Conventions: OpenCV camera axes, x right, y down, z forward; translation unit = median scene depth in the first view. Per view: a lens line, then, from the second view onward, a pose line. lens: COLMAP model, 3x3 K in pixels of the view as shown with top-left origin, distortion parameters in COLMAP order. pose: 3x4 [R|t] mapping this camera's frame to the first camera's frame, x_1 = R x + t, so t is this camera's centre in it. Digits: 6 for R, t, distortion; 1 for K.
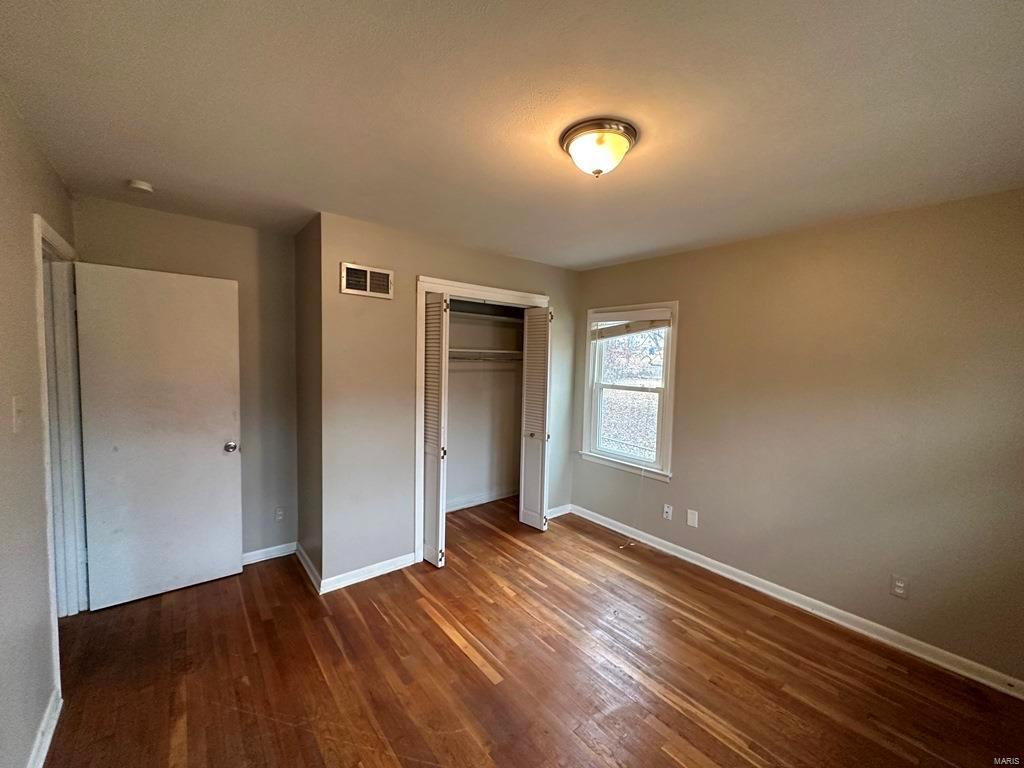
lens RADIAL K [[413.9, 0, 512.0], [0, 413.9, 384.0], [0, 0, 1]] dist [-0.001762, -0.000258]
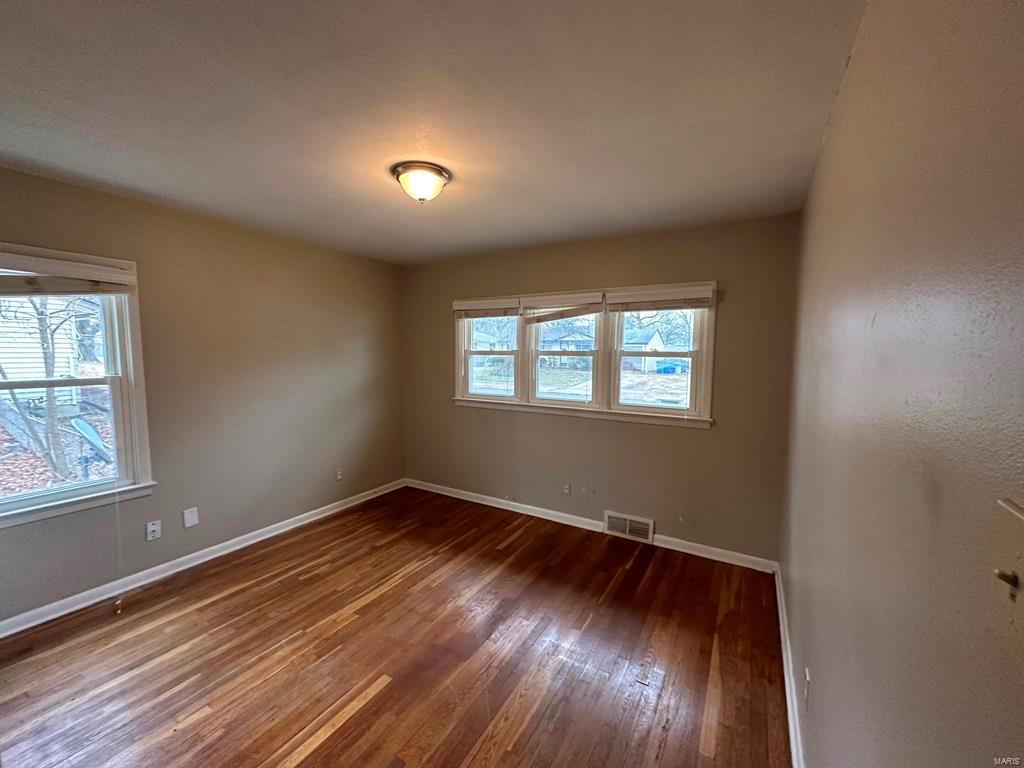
lens RADIAL K [[407.9, 0, 511.3], [0, 407.9, 385.7], [0, 0, 1]] dist [-0.001466, 0.000096]
pose [[-0.334125, -0.106208, 0.936526, -0.724936], [0.056089, 0.989629, 0.132241, -0.039876], [-0.940858, 0.096714, -0.324703, 0.757536]]
